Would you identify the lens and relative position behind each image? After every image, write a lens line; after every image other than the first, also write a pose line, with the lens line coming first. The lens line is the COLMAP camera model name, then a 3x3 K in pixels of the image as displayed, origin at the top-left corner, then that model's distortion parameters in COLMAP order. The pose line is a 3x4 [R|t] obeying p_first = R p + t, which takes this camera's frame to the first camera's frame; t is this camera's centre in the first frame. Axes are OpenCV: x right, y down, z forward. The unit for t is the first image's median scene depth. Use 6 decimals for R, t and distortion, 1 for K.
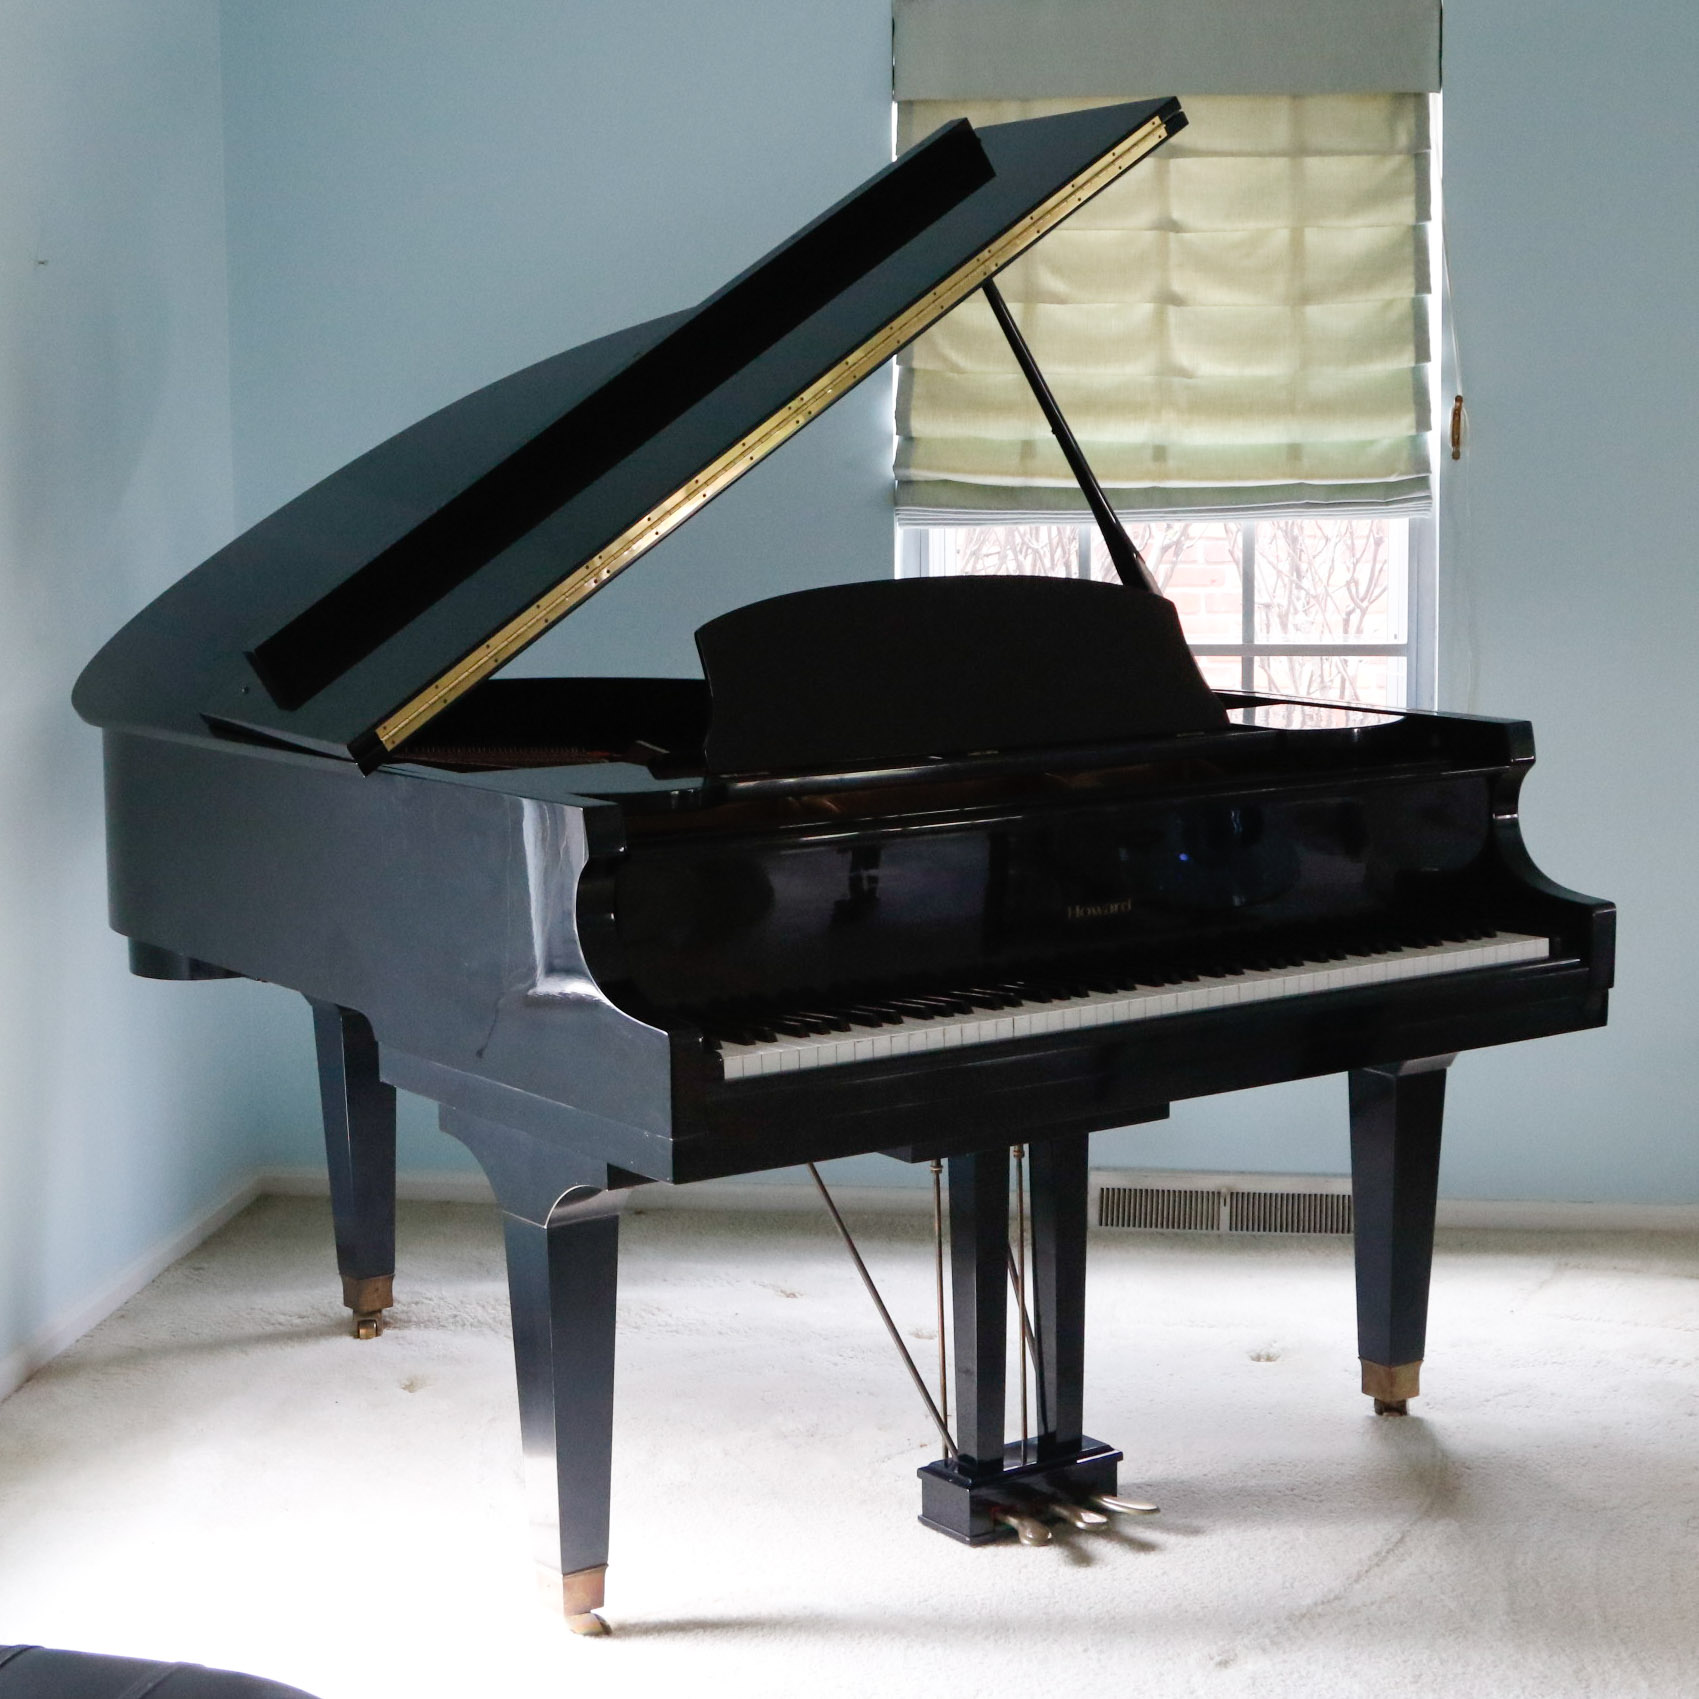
lens RADIAL K [[3157.8, 0, 847.2], [0, 3157.8, 813.1], [0, 0, 1]] dist [-0.096525, -0.209431]
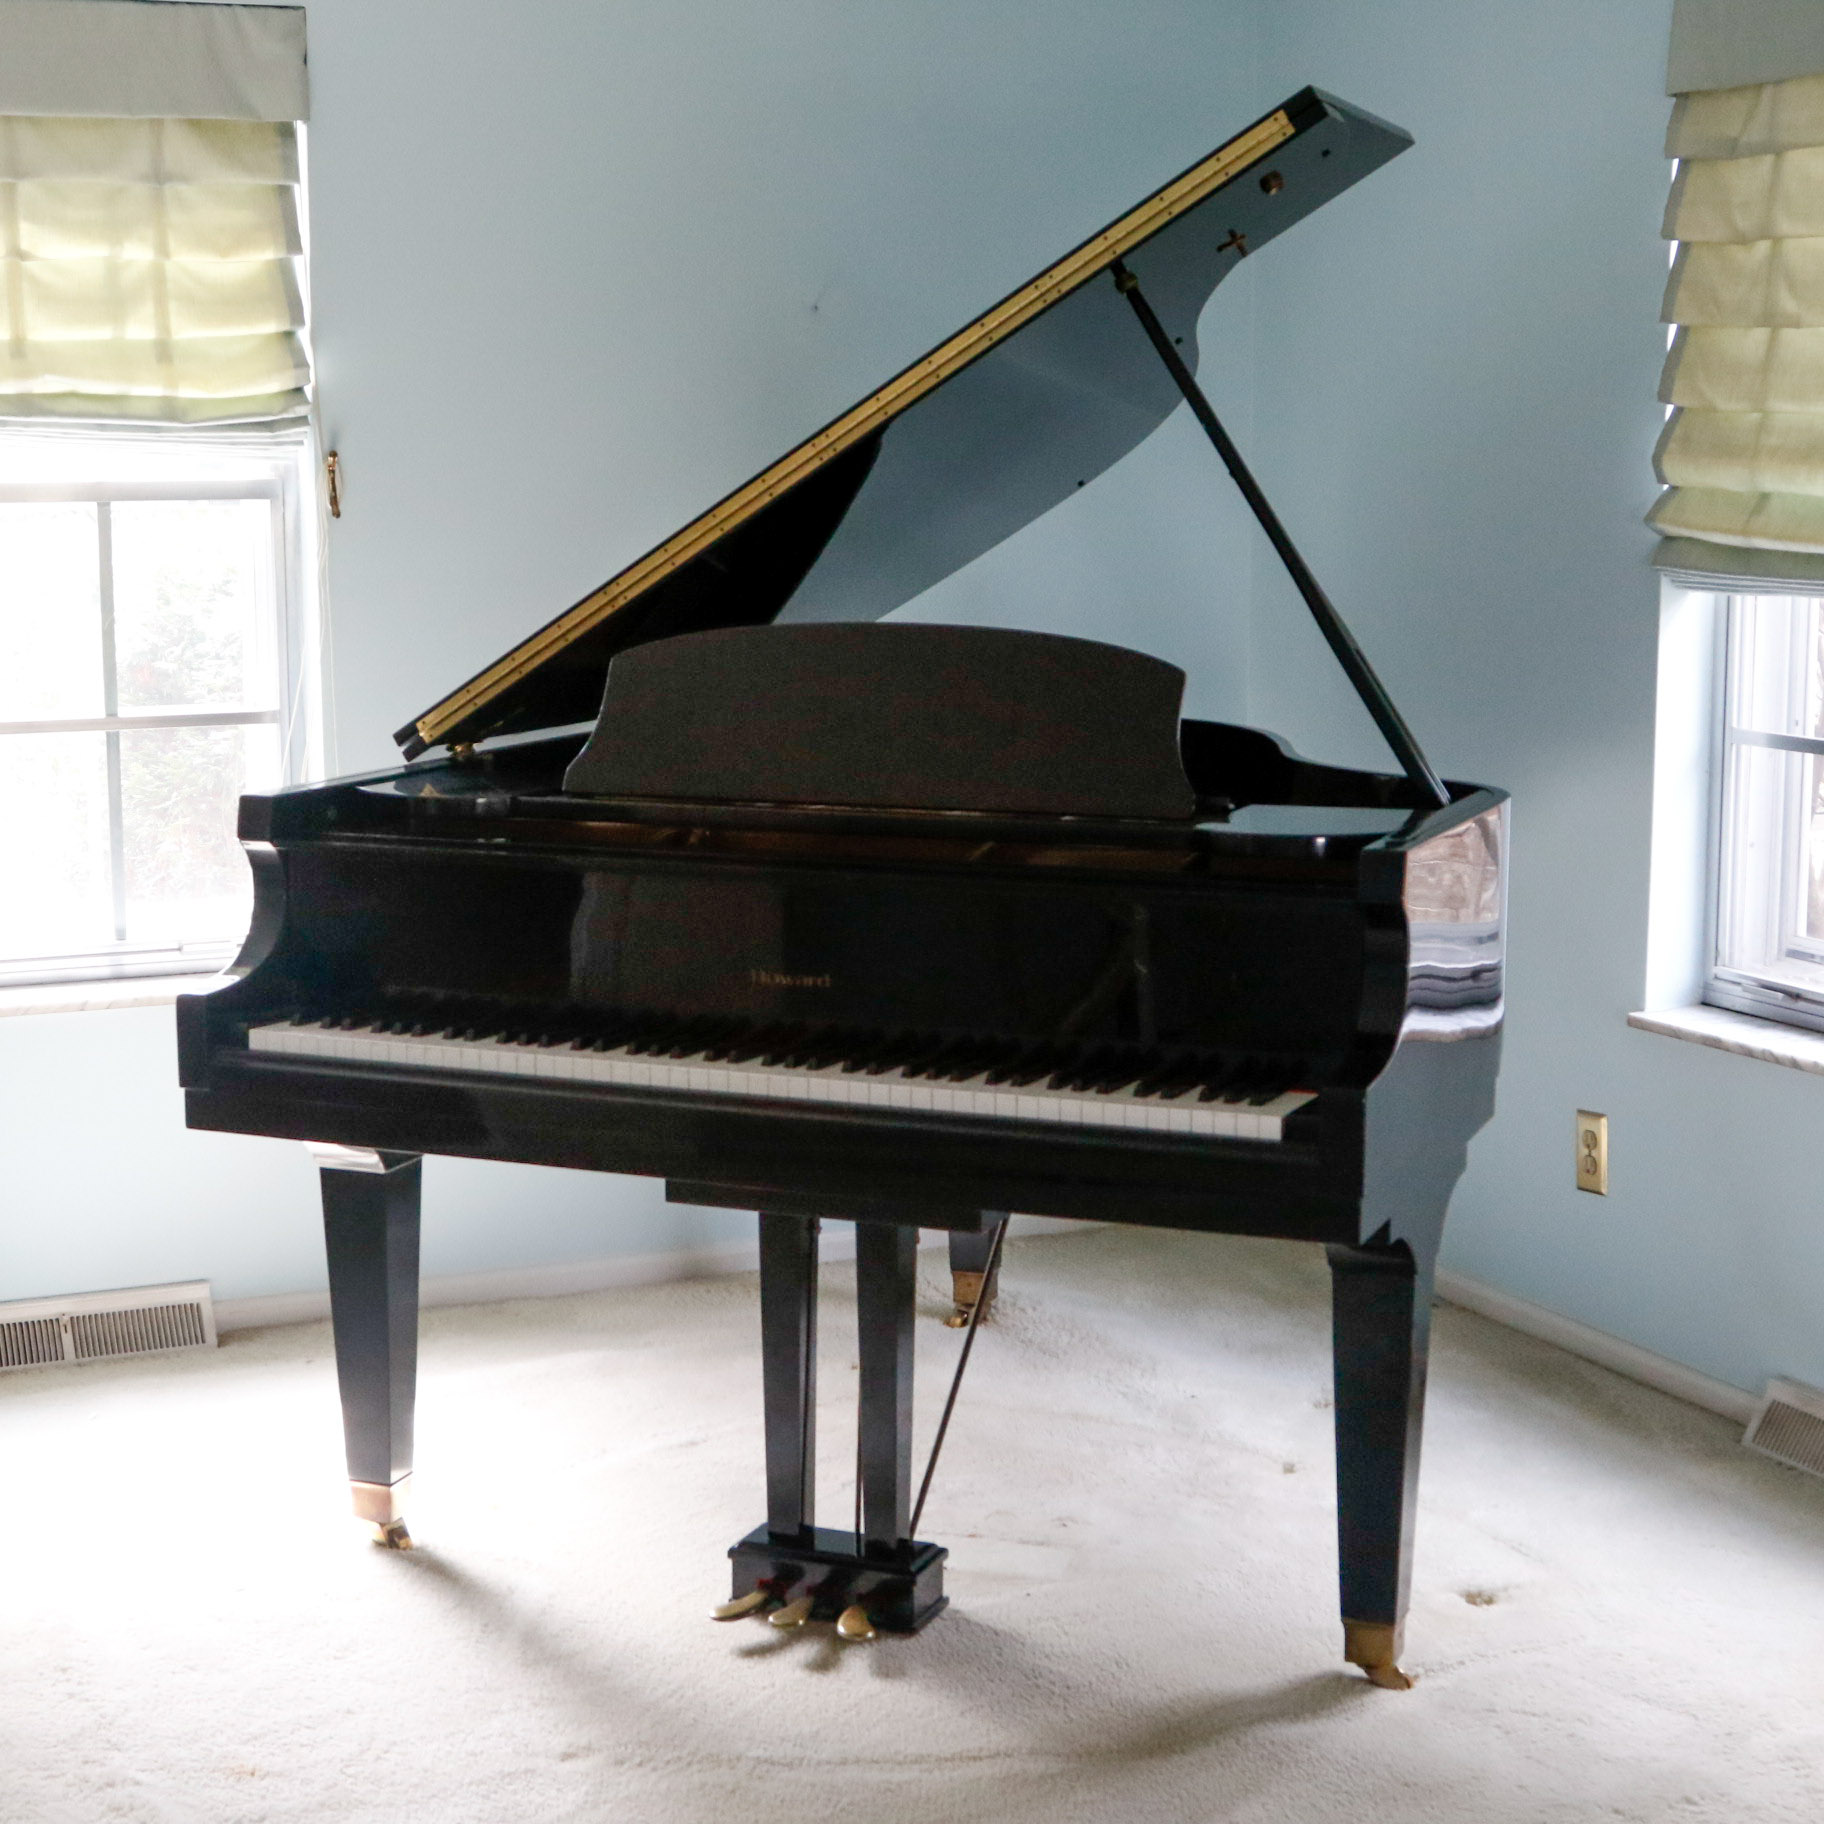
lens RADIAL K [[3077.0, 0, 915.9], [0, 3077.0, 906.4], [0, 0, 1]] dist [-0.080717, -0.048160]
pose [[0.551463, 0.129371, -0.824106, 0.743924], [-0.111976, 0.990441, 0.080552, -0.060341], [0.826649, 0.047859, 0.560678, 0.444313]]
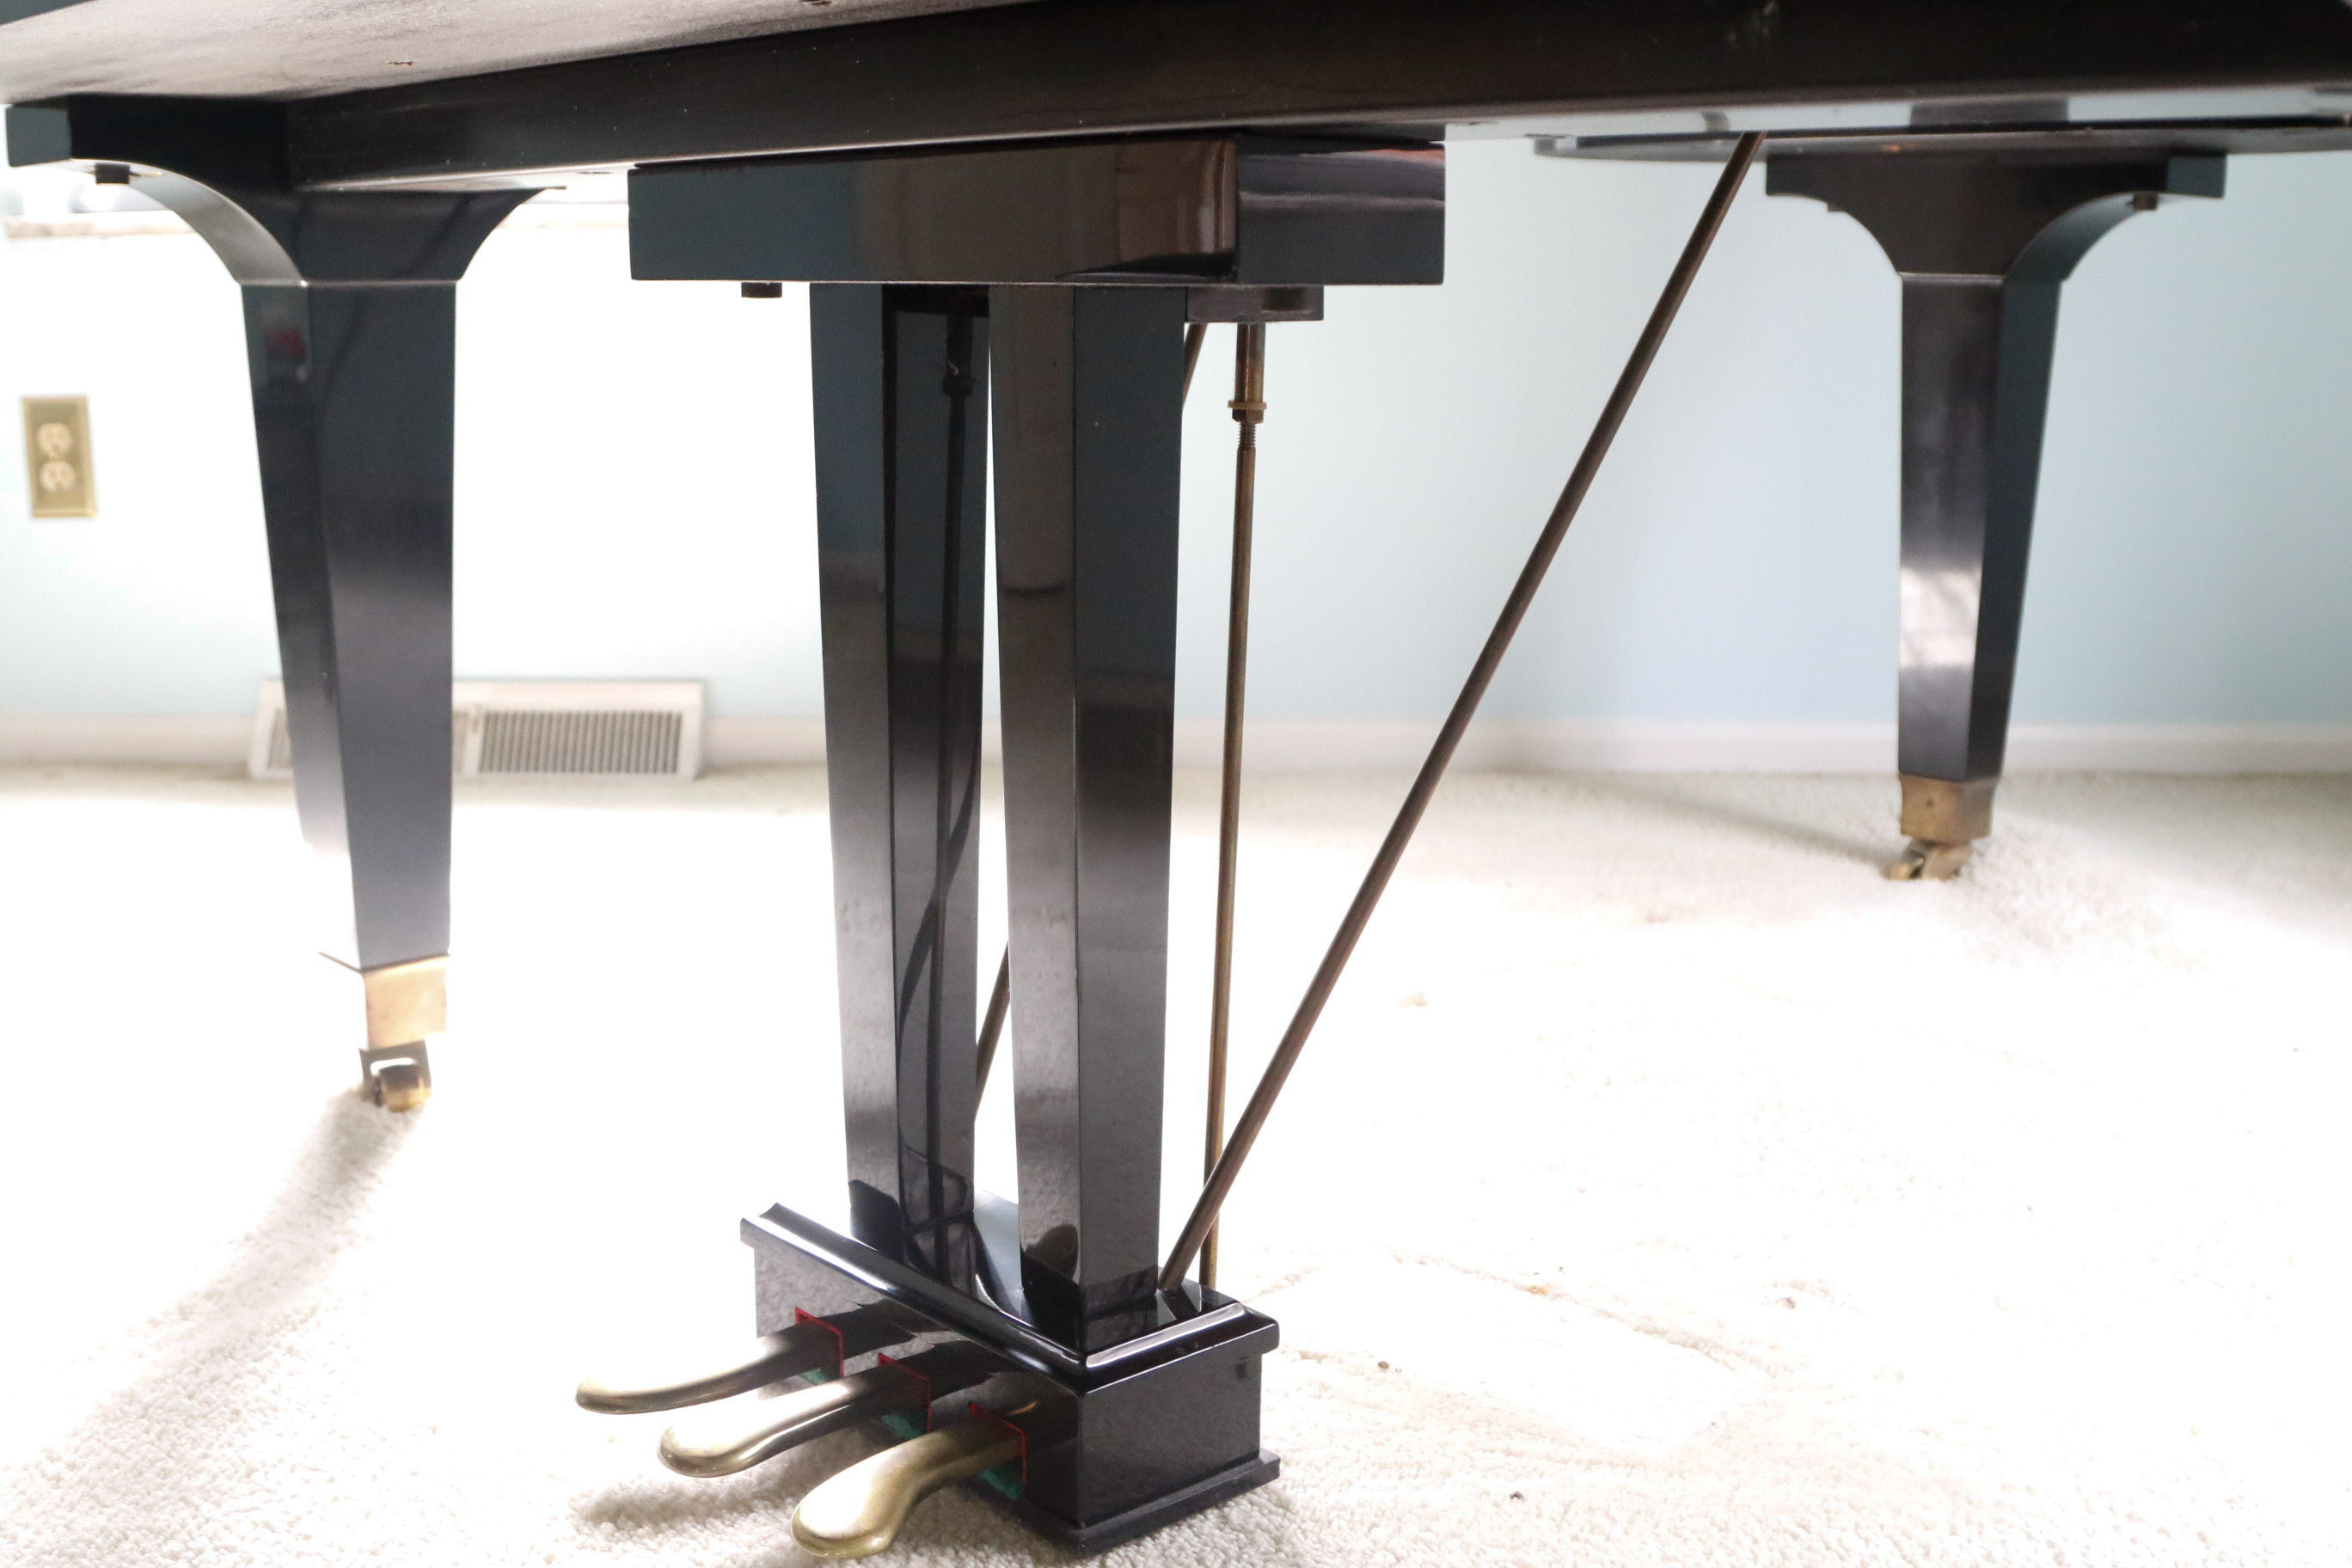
lens RADIAL K [[2532.0, 0, 1176.0], [0, 2532.0, 784.0], [0, 0, 1]] dist [-0.117372, -0.005301]
pose [[0.122702, 0.209260, -0.970131, 0.288486], [-0.130972, 0.972383, 0.193180, 0.089598], [0.983764, 0.103356, 0.146720, 0.890333]]
